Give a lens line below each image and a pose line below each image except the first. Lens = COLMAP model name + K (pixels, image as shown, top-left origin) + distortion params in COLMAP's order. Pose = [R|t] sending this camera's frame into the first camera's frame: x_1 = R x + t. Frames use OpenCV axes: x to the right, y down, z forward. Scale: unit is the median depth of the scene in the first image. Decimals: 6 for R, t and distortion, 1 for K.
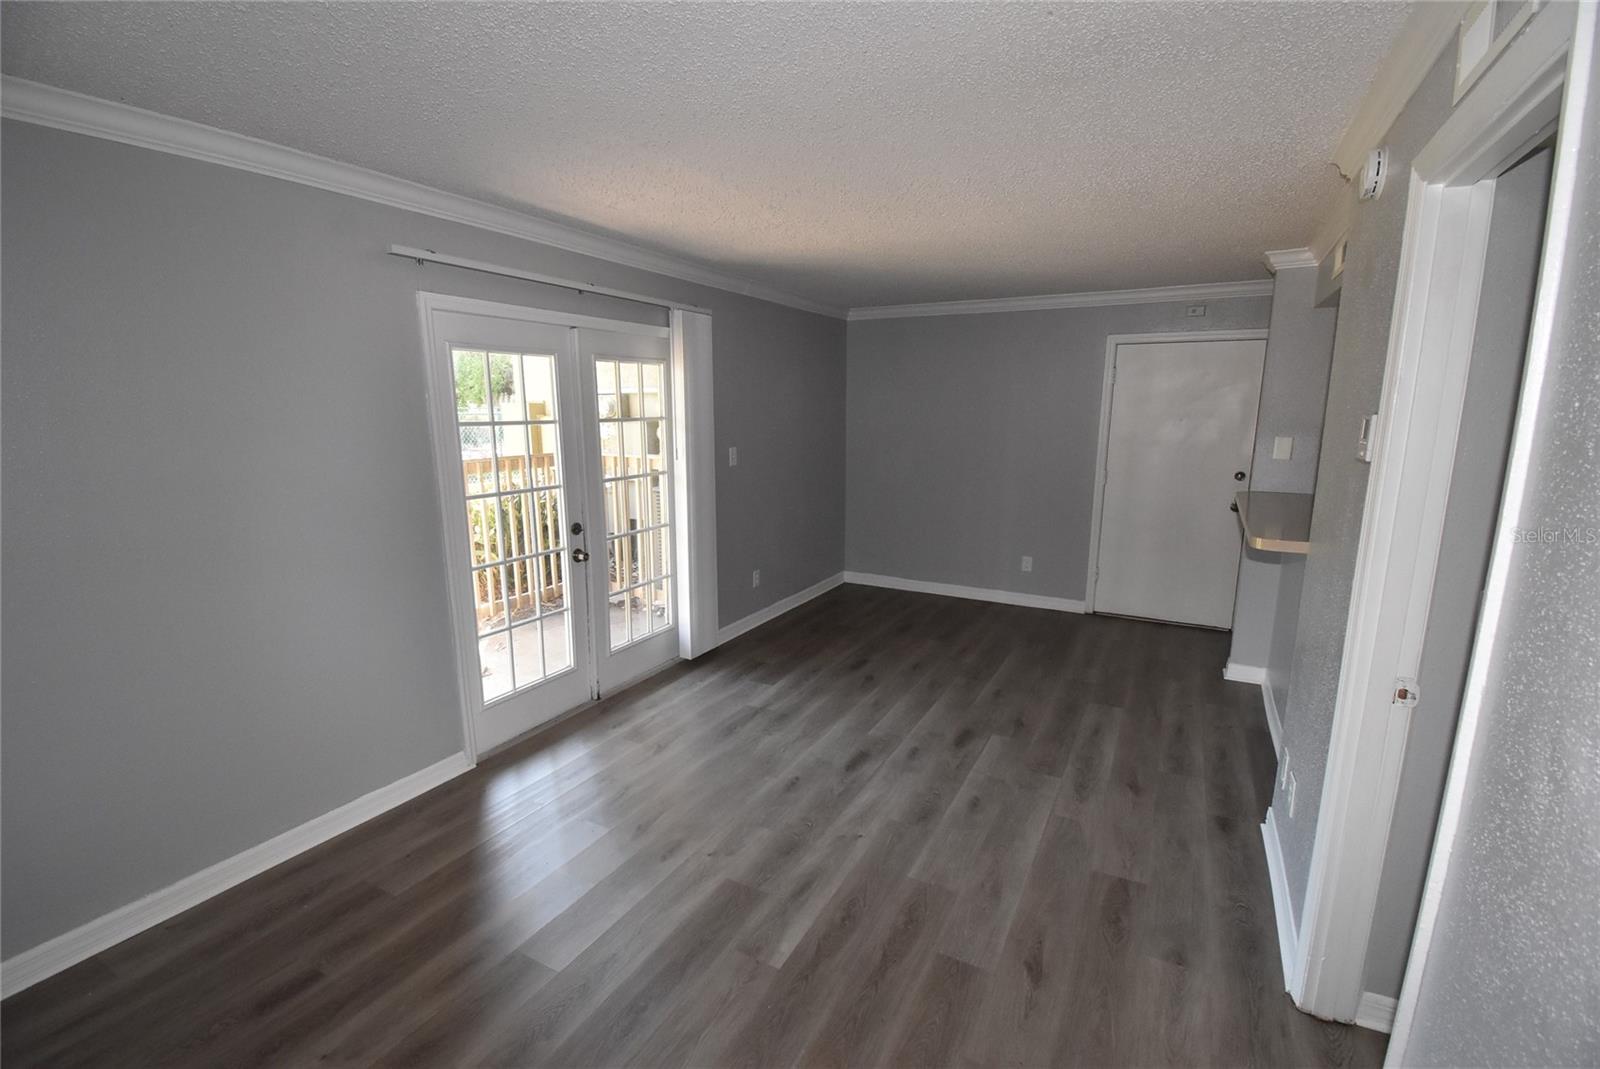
lens RADIAL K [[711.8, 0, 798.6], [0, 711.8, 541.0], [0, 0, 1]] dist [0.018322, -0.005417]
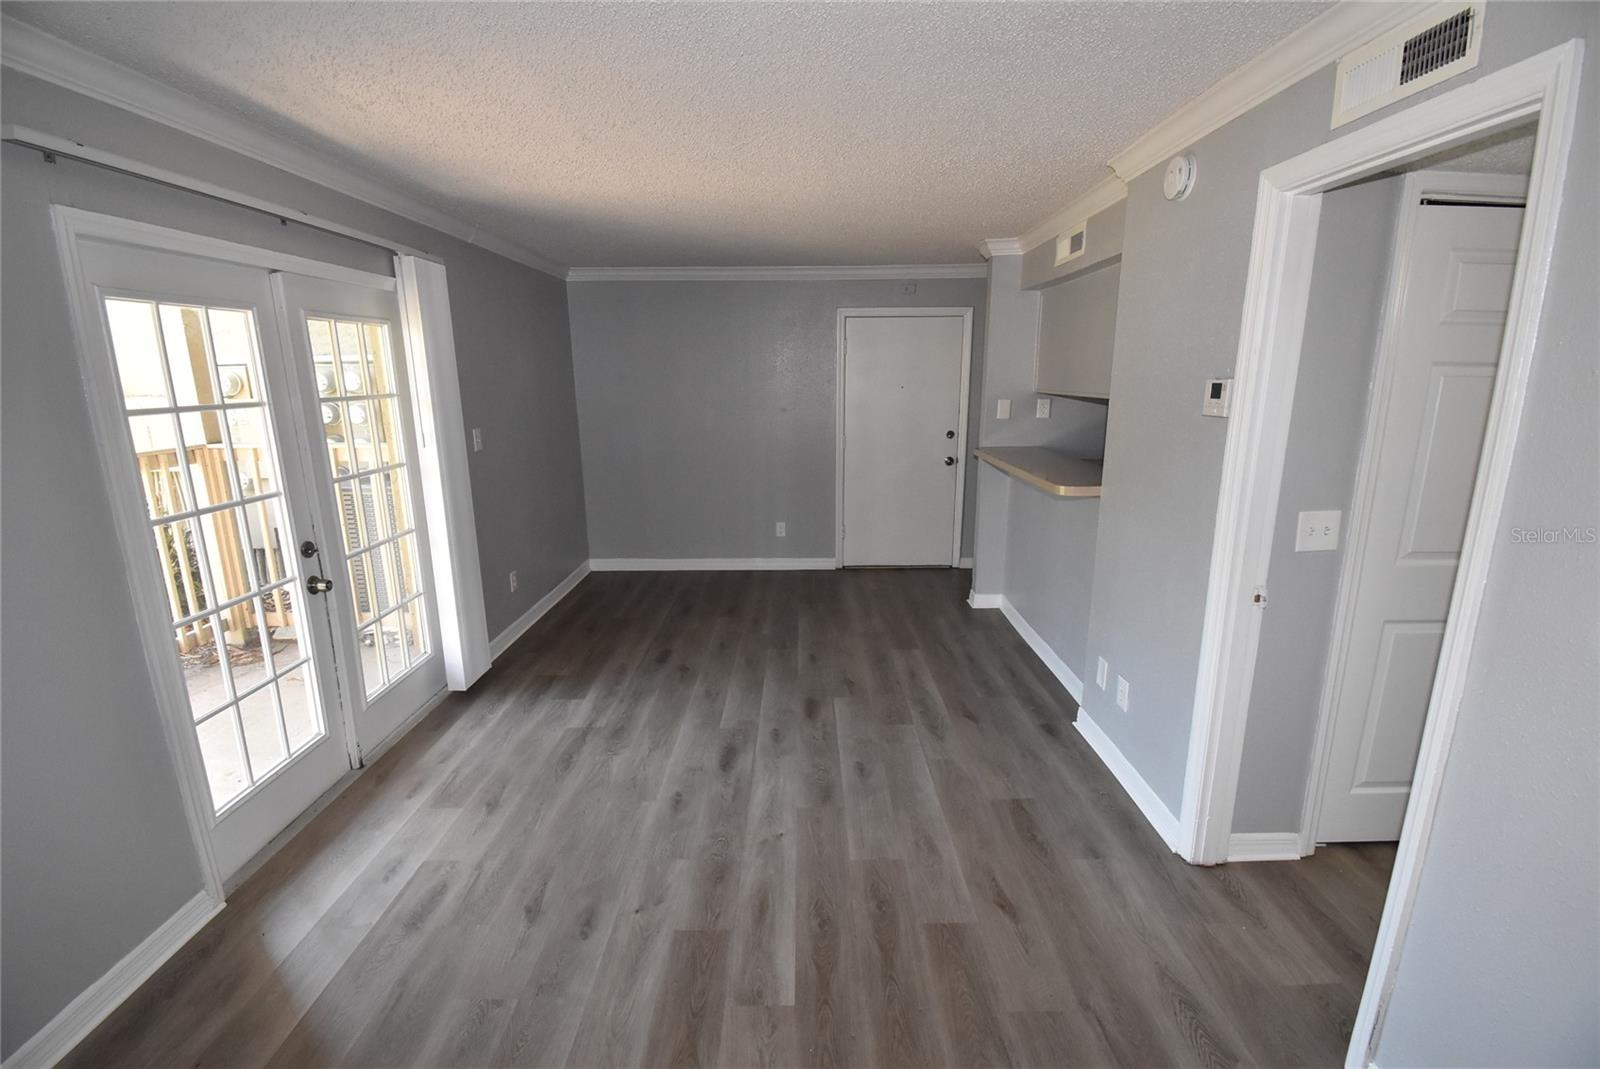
lens RADIAL K [[711.8, 0, 794.0], [0, 711.8, 539.3], [0, 0, 1]] dist [0.018322, -0.005417]
pose [[0.881957, -0.116582, 0.456683, -0.213040], [0.099117, 0.993135, 0.062111, -0.024515], [-0.460789, -0.009514, 0.887458, 0.116335]]
